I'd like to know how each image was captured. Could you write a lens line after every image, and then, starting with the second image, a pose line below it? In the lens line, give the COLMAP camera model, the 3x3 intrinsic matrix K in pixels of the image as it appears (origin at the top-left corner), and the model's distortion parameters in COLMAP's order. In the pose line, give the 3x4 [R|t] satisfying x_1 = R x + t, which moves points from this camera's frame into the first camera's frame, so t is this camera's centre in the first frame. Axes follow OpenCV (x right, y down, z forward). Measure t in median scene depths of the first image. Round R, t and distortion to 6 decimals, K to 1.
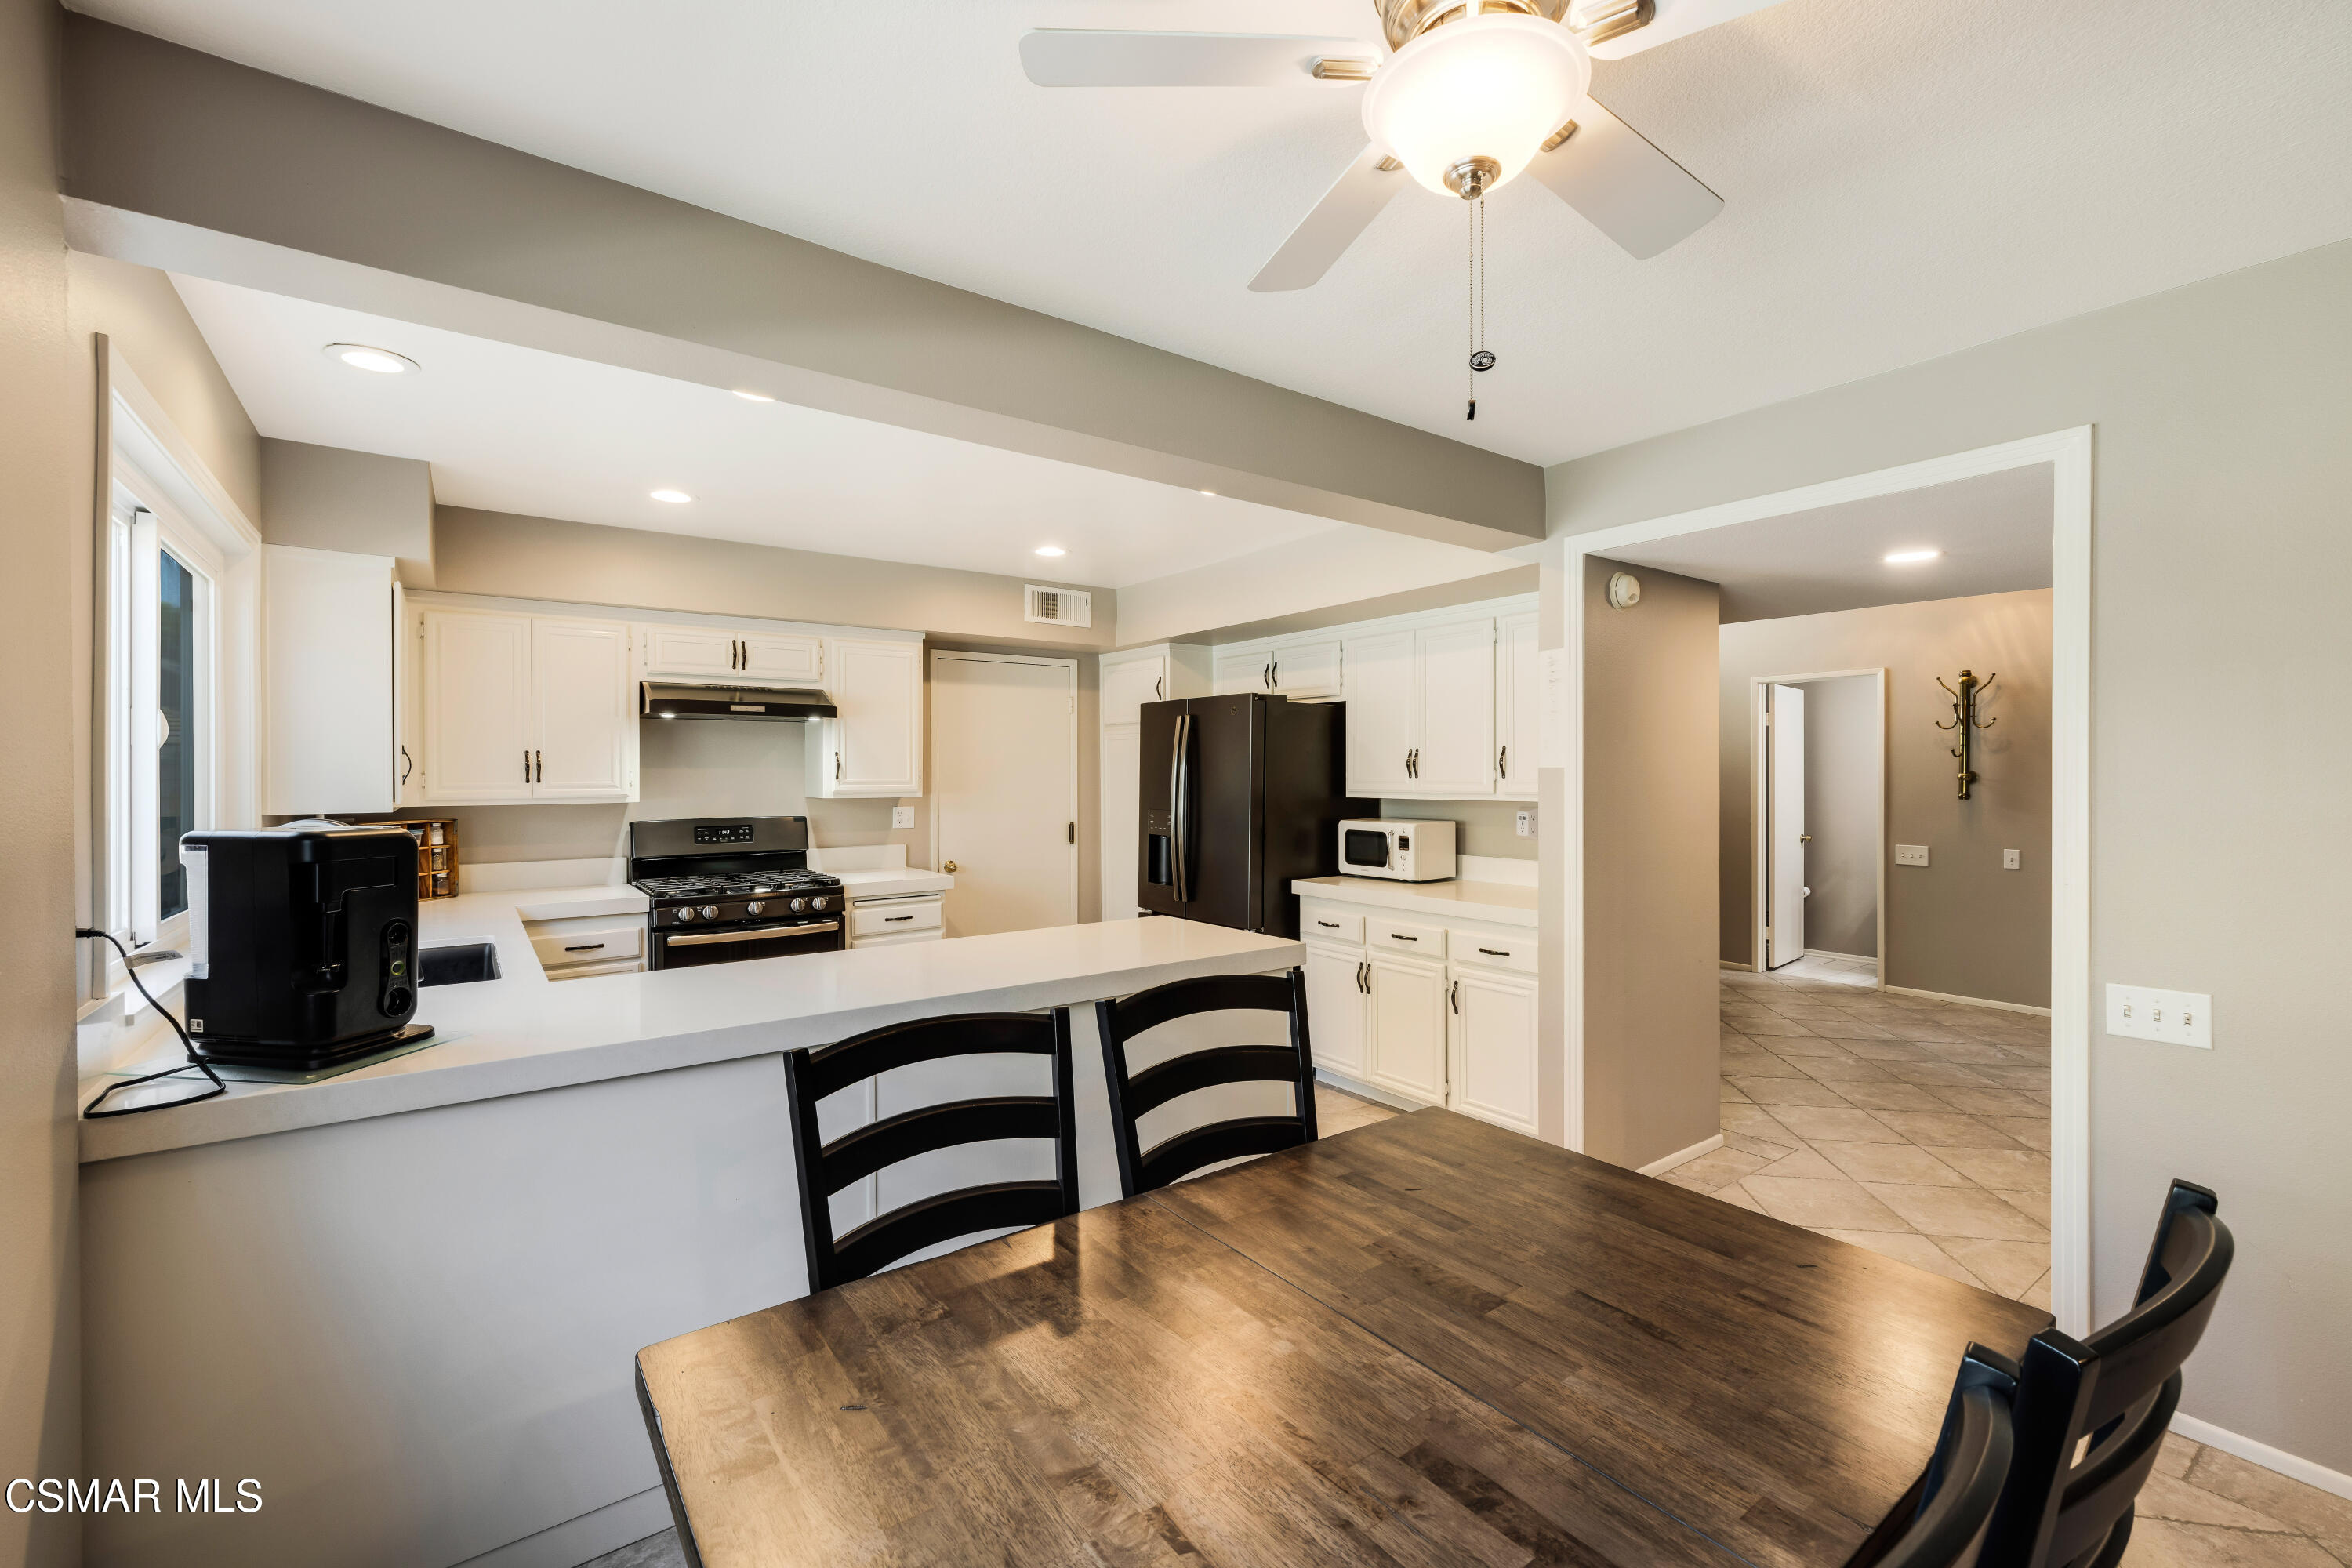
lens RADIAL K [[981.7, 0, 1163.1], [0, 981.7, 776.3], [0, 0, 1]] dist [0.001105, 0.000280]
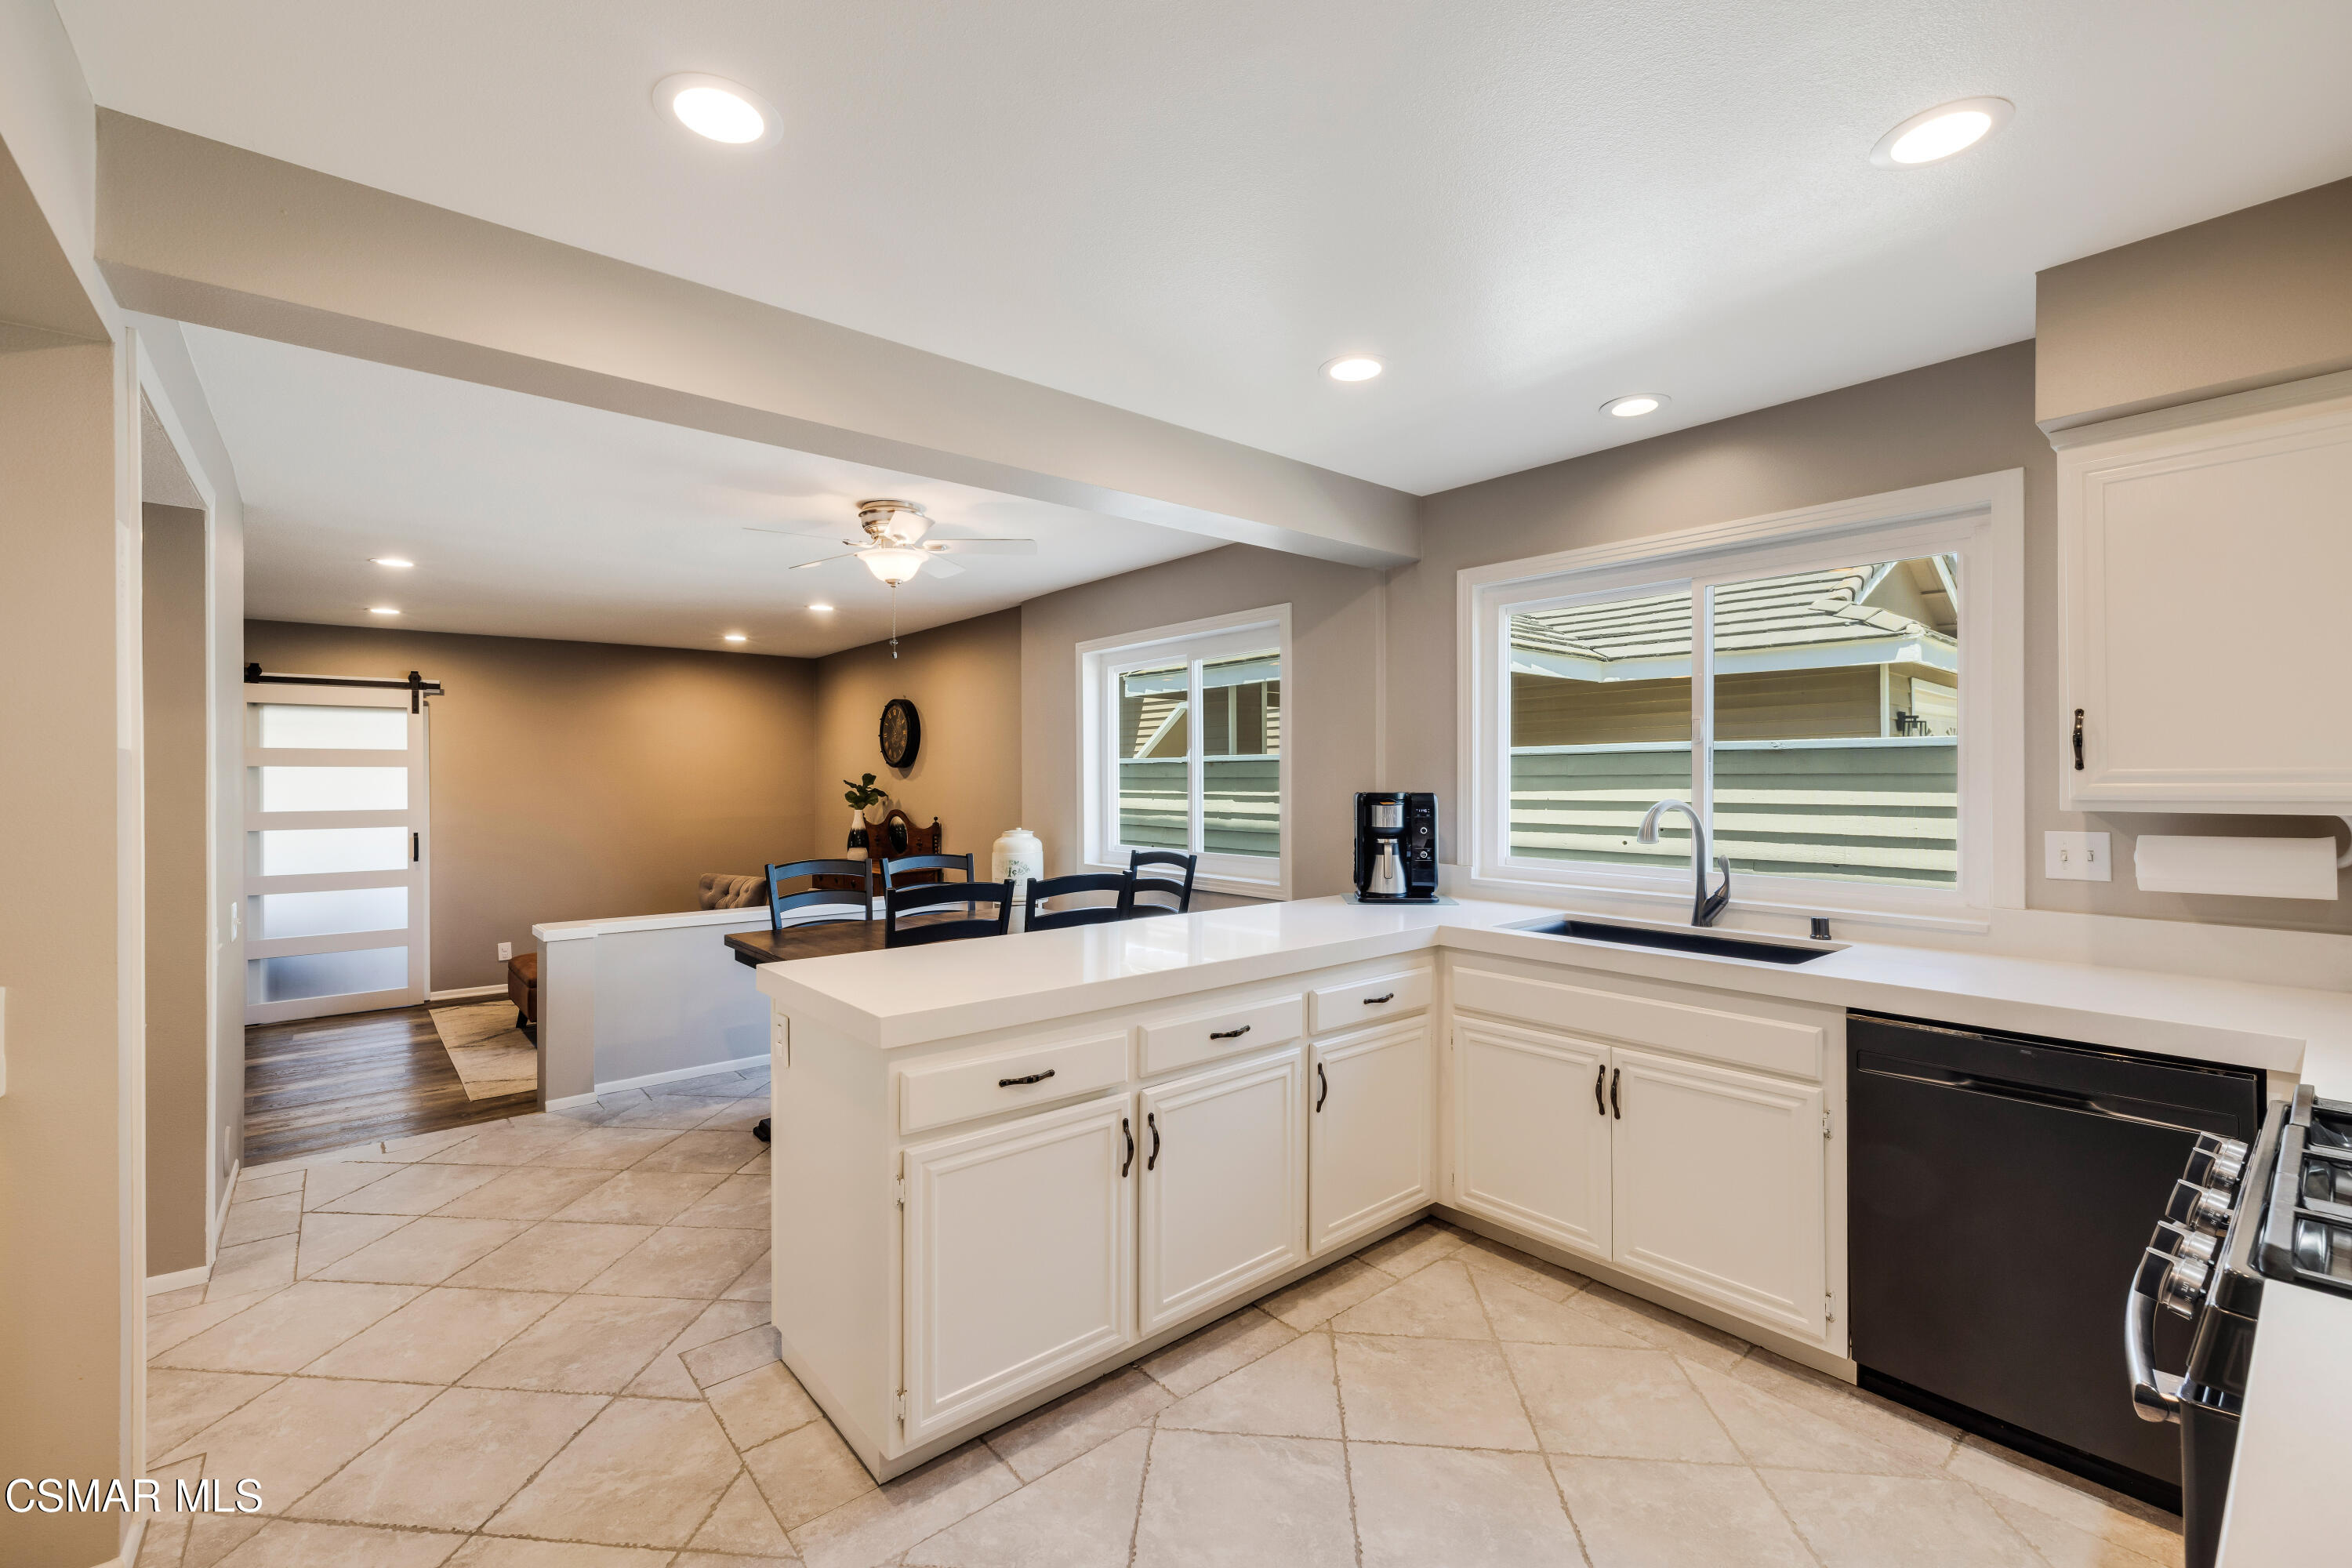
lens RADIAL K [[991.5, 0, 1165.2], [0, 991.5, 775.8], [0, 0, 1]] dist [0.000740, -0.000122]
pose [[-0.997405, 0.006622, -0.071691, -0.090604], [0.006742, 0.999976, -0.001424, 0.007155], [0.071680, -0.001904, -0.997426, 1.166833]]
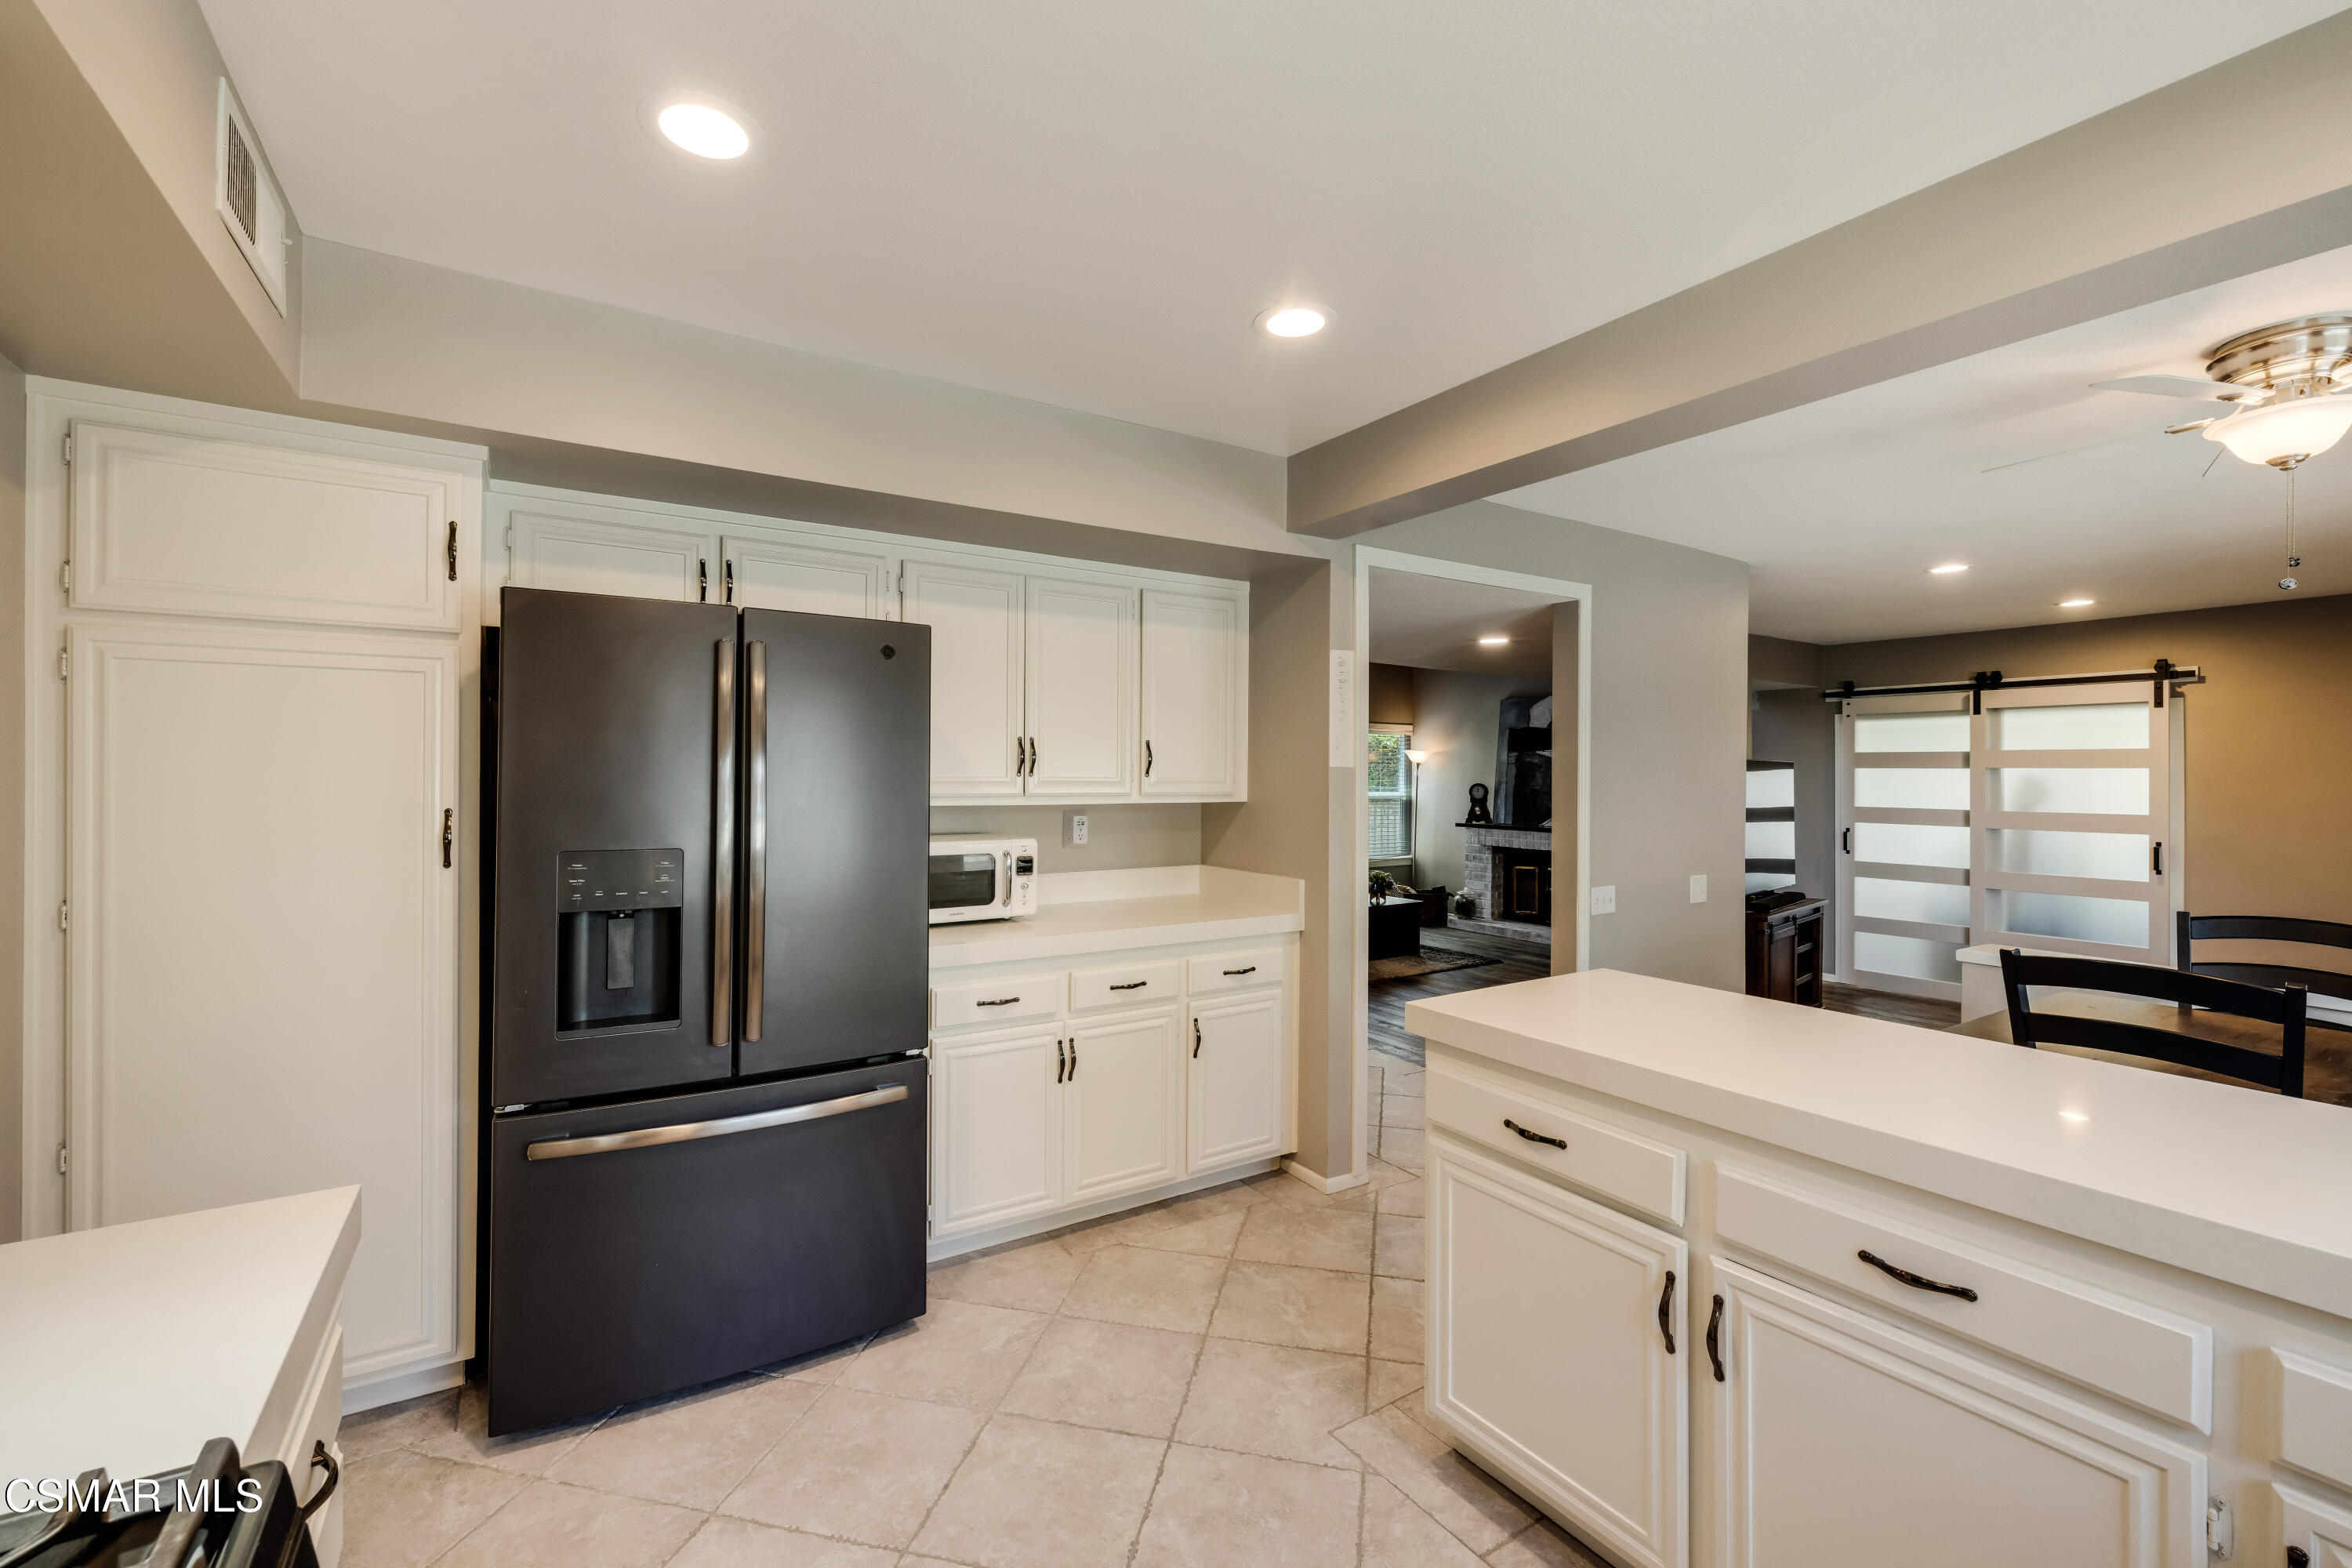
lens RADIAL K [[984.4, 0, 1167.3], [0, 984.4, 773.4], [0, 0, 1]] dist [-0.001022, 0.000504]
pose [[0.057880, 0.002833, 0.998320, -0.465737], [-0.004371, 0.999987, -0.002585, 0.000836], [-0.998314, -0.004214, 0.057892, 0.832460]]
